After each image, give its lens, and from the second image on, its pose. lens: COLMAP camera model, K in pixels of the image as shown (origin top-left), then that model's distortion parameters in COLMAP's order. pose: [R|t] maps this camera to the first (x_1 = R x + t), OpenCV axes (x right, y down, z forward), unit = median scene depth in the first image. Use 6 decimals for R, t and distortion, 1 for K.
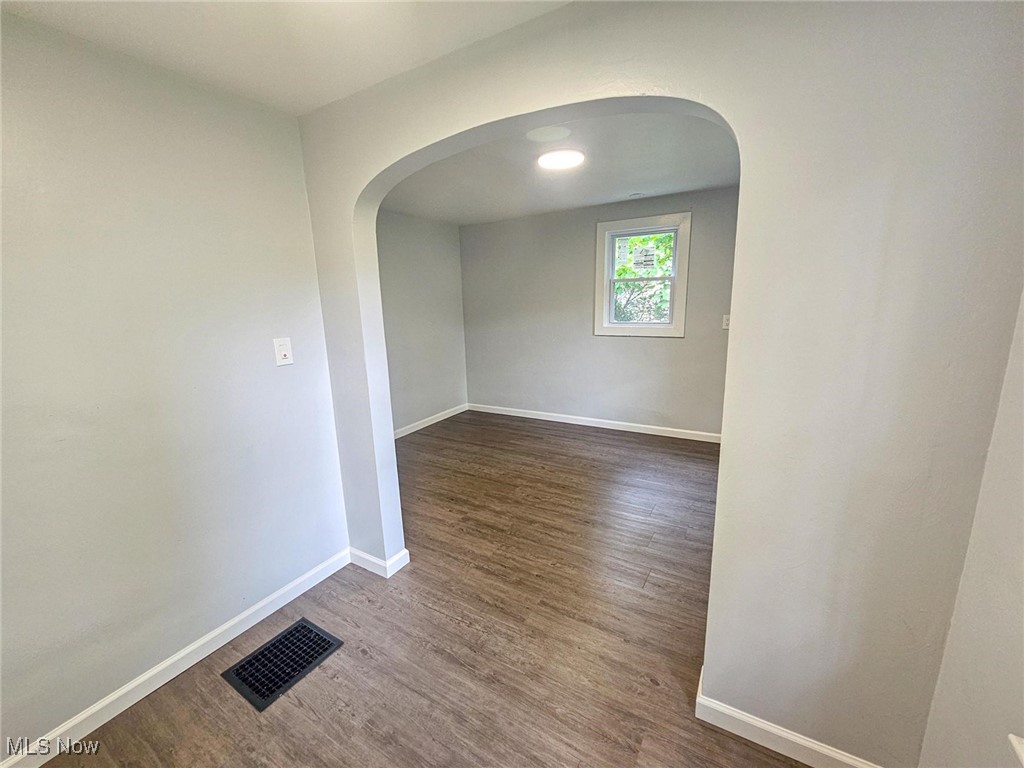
lens RADIAL K [[421.1, 0, 512.0], [0, 421.1, 385.0], [0, 0, 1]] dist [-0.005198, 0.002304]
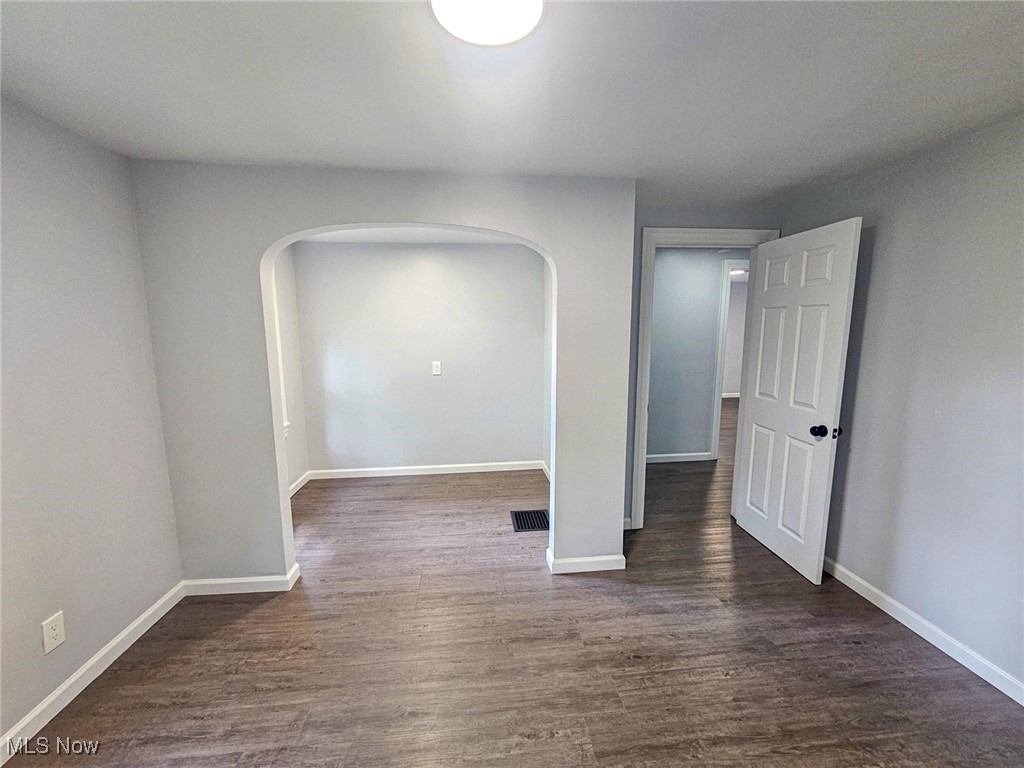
lens RADIAL K [[421.1, 0, 512.0], [0, 421.1, 385.0], [0, 0, 1]] dist [-0.005198, 0.002304]
pose [[-0.793091, 0.118482, -0.597468, 0.253043], [-0.098478, 0.943052, 0.317736, -0.219033], [0.601089, 0.310831, -0.736258, 0.948789]]
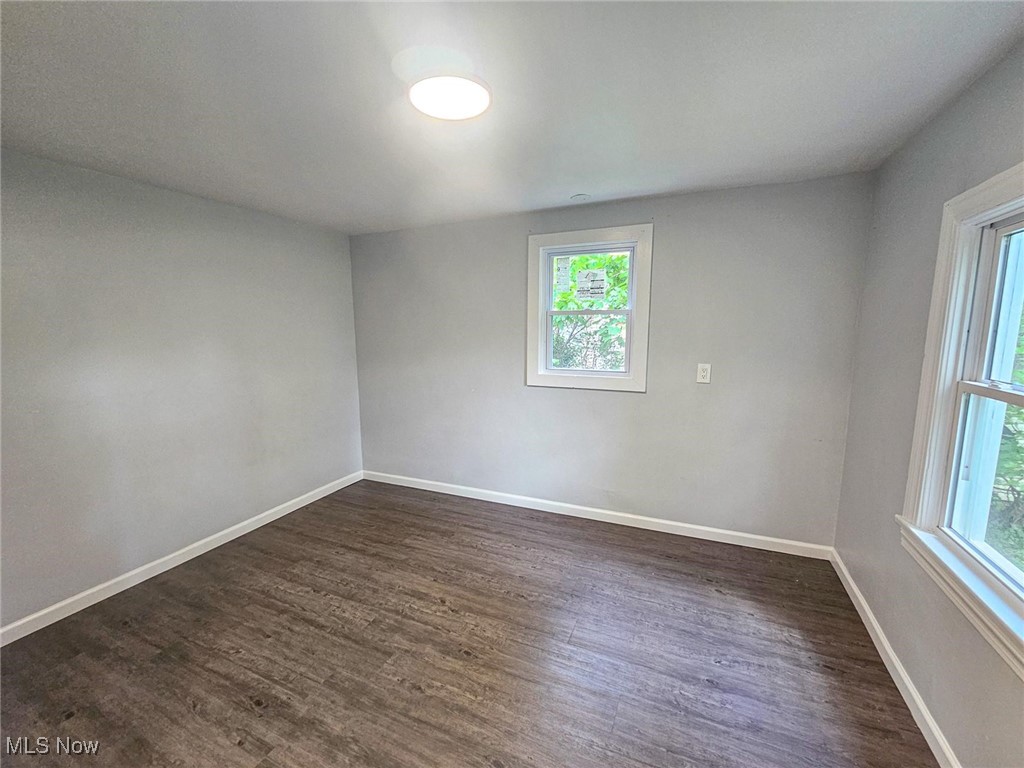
lens RADIAL K [[421.1, 0, 512.0], [0, 421.1, 385.0], [0, 0, 1]] dist [-0.005198, 0.002304]
pose [[0.992019, 0.005120, 0.125983, 0.087074], [0.003603, 0.997616, -0.068916, -0.076637], [-0.126036, 0.068820, 0.989636, 0.307131]]
